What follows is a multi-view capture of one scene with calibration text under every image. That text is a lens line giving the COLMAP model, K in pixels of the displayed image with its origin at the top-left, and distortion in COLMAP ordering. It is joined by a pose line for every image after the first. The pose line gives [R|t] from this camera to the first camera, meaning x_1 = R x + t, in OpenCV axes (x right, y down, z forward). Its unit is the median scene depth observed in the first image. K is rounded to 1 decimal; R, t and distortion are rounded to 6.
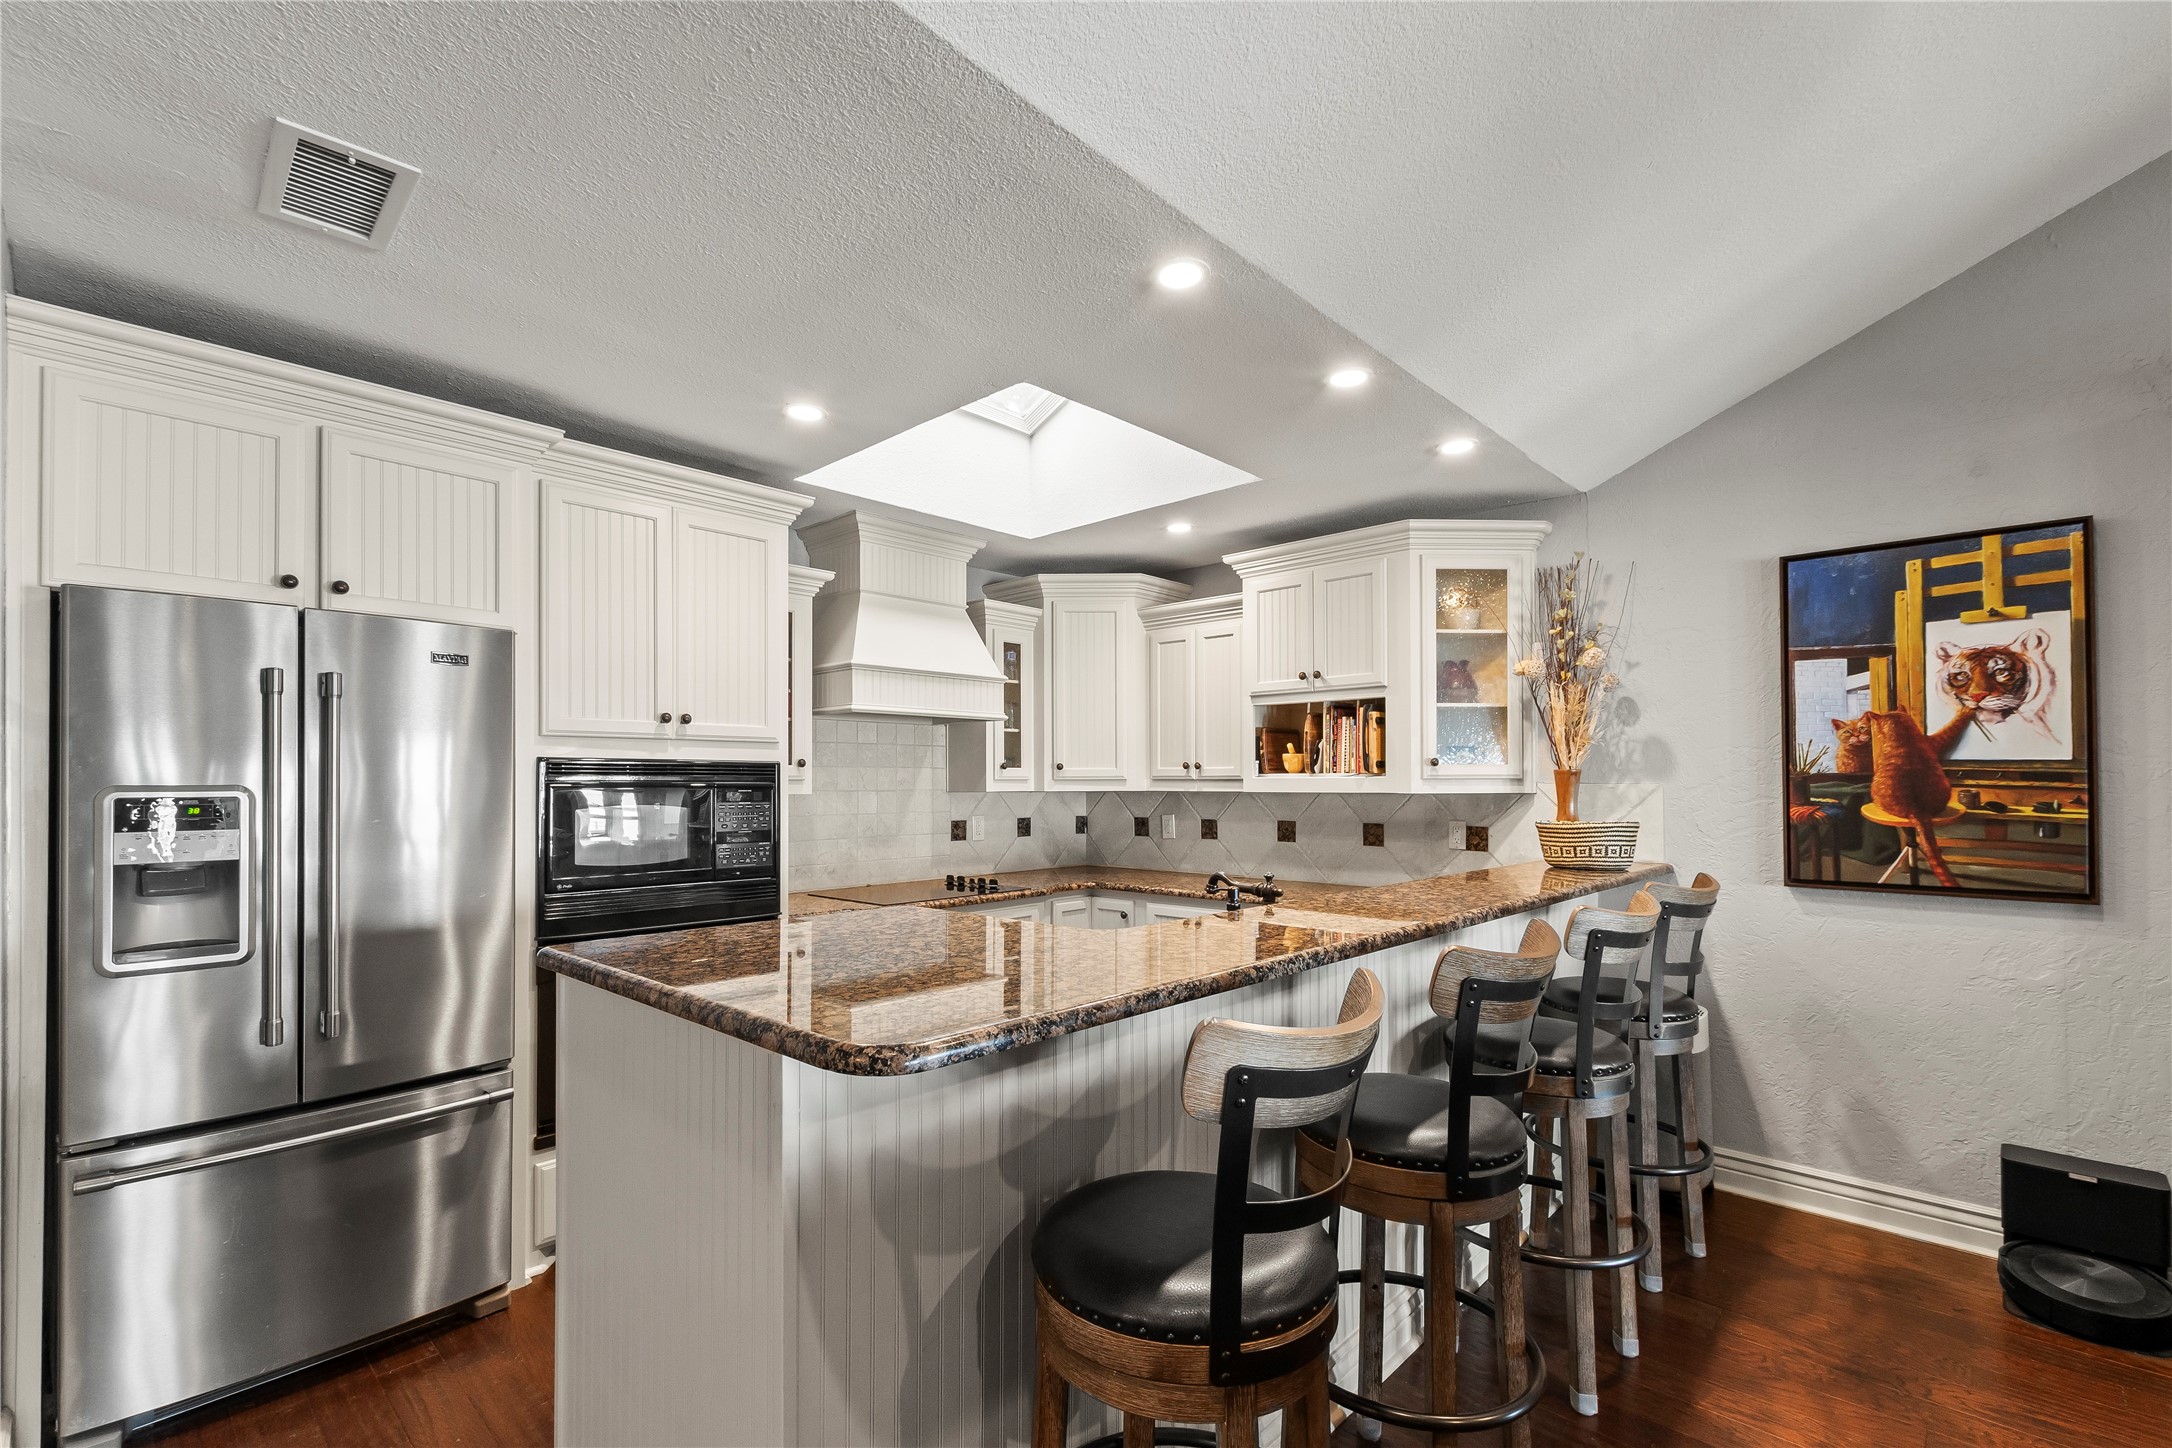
lens RADIAL K [[954.2, 0, 1058.6], [0, 954.2, 771.9], [0, 0, 1]] dist [0.002178, -0.001133]
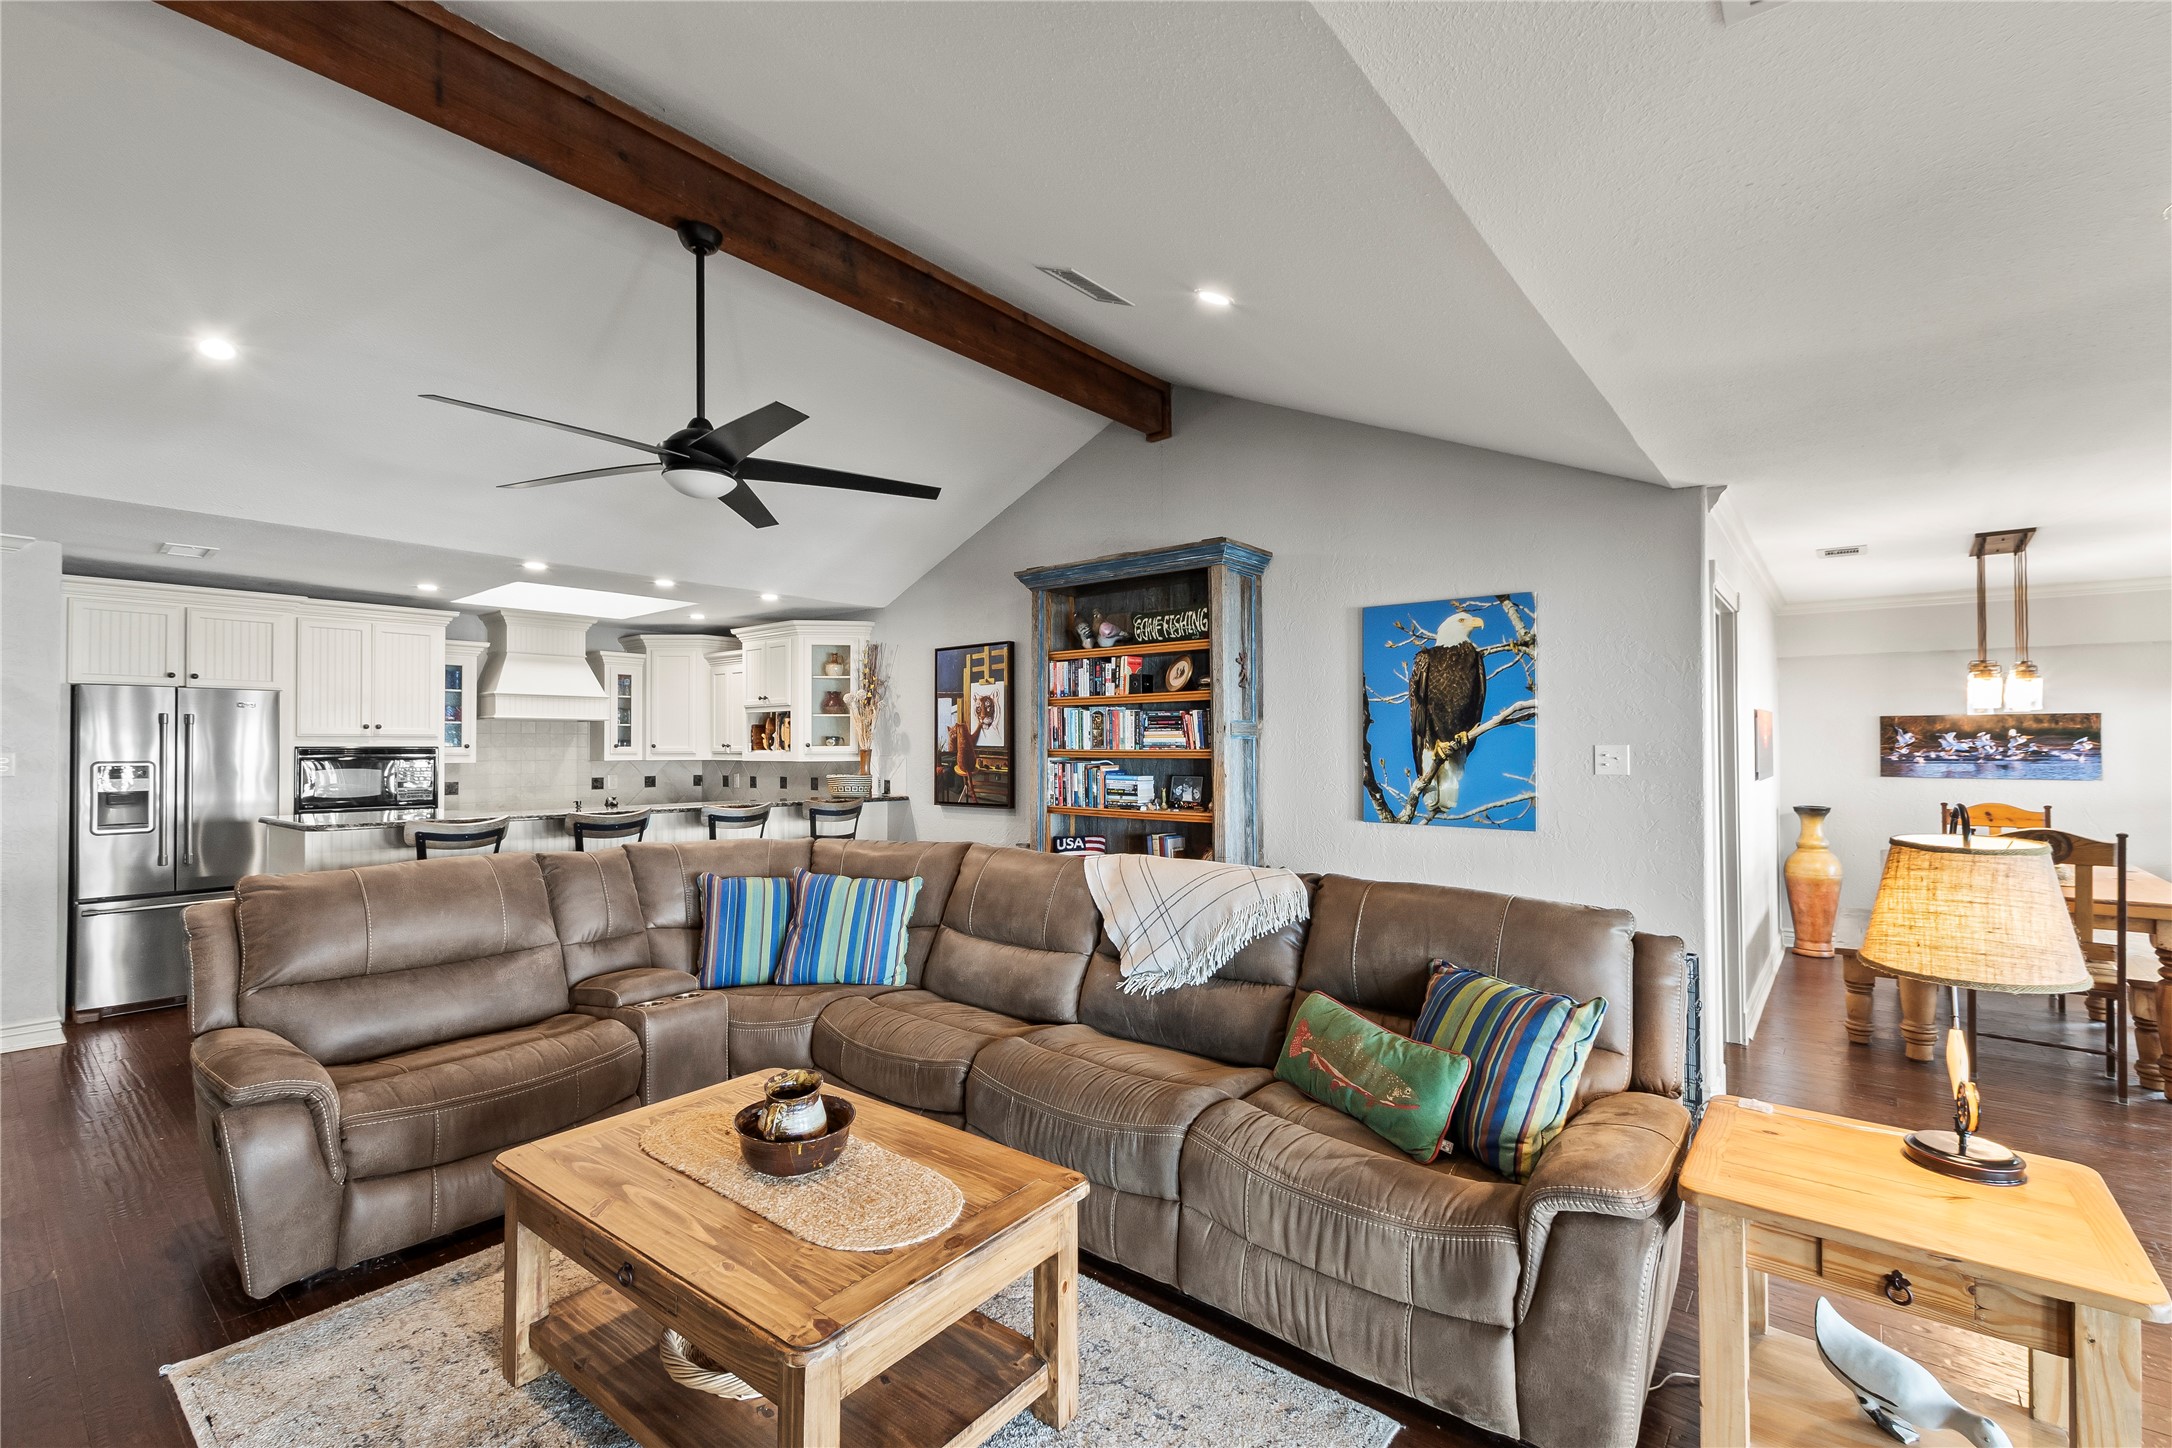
lens RADIAL K [[954.2, 0, 1087.9], [0, 954.2, 728.1], [0, 0, 1]] dist [0.002178, -0.001133]
pose [[0.996612, -0.000833, 0.082237, 0.983792], [0.001514, 0.999965, -0.008212, -0.034422], [-0.082227, 0.008309, 0.996579, -1.203306]]
